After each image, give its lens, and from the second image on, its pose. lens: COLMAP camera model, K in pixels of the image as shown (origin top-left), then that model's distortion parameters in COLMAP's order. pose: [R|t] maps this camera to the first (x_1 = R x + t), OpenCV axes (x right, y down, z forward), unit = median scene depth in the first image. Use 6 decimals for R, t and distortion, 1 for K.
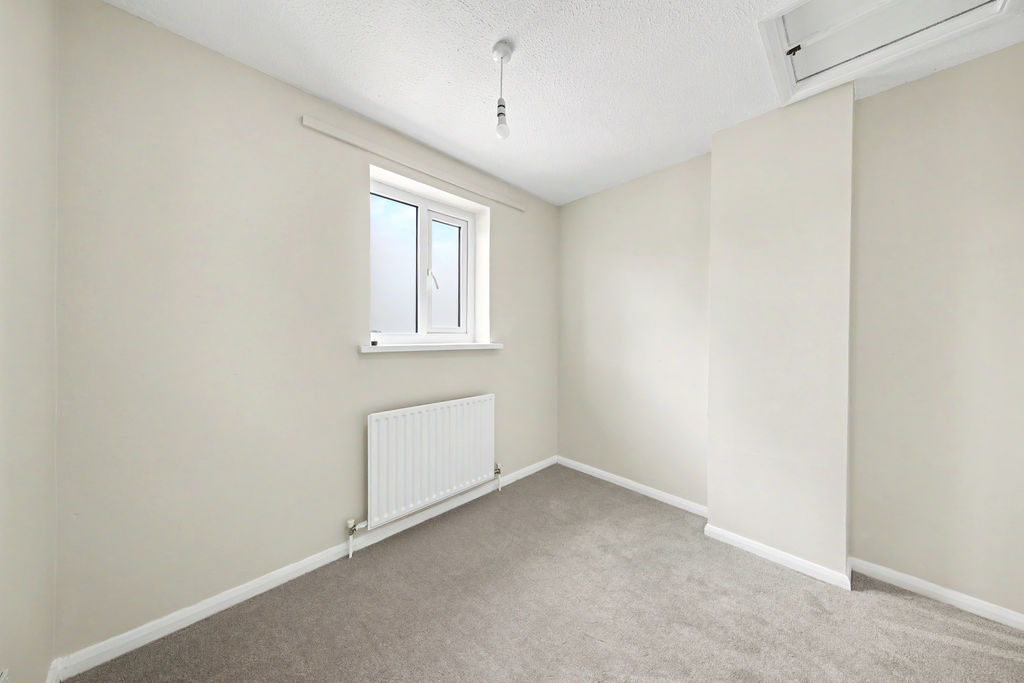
lens RADIAL K [[333.3, 0, 512.0], [0, 333.3, 341.5], [0, 0, 1]] dist [0.000338, 0.000010]
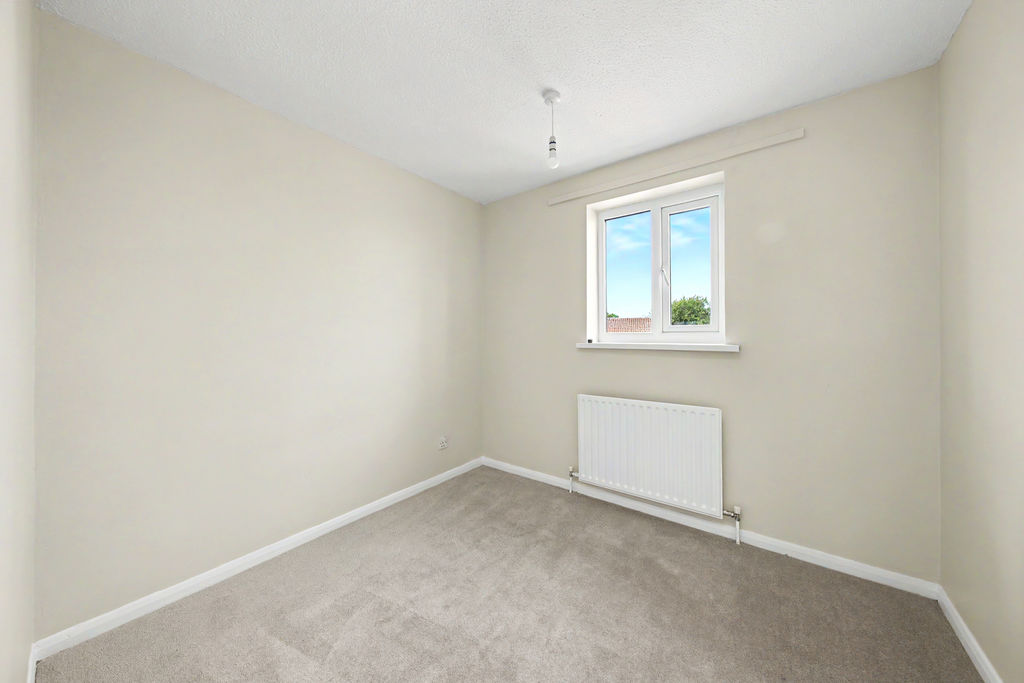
lens RADIAL K [[343.1, 0, 510.9], [0, 343.1, 337.3], [0, 0, 1]] dist [-0.004539, -0.000046]
pose [[0.129849, 0.003452, -0.991528, 0.832657], [-0.015803, 0.999874, 0.001412, -0.006205], [0.991408, 0.015486, 0.129887, 0.503325]]
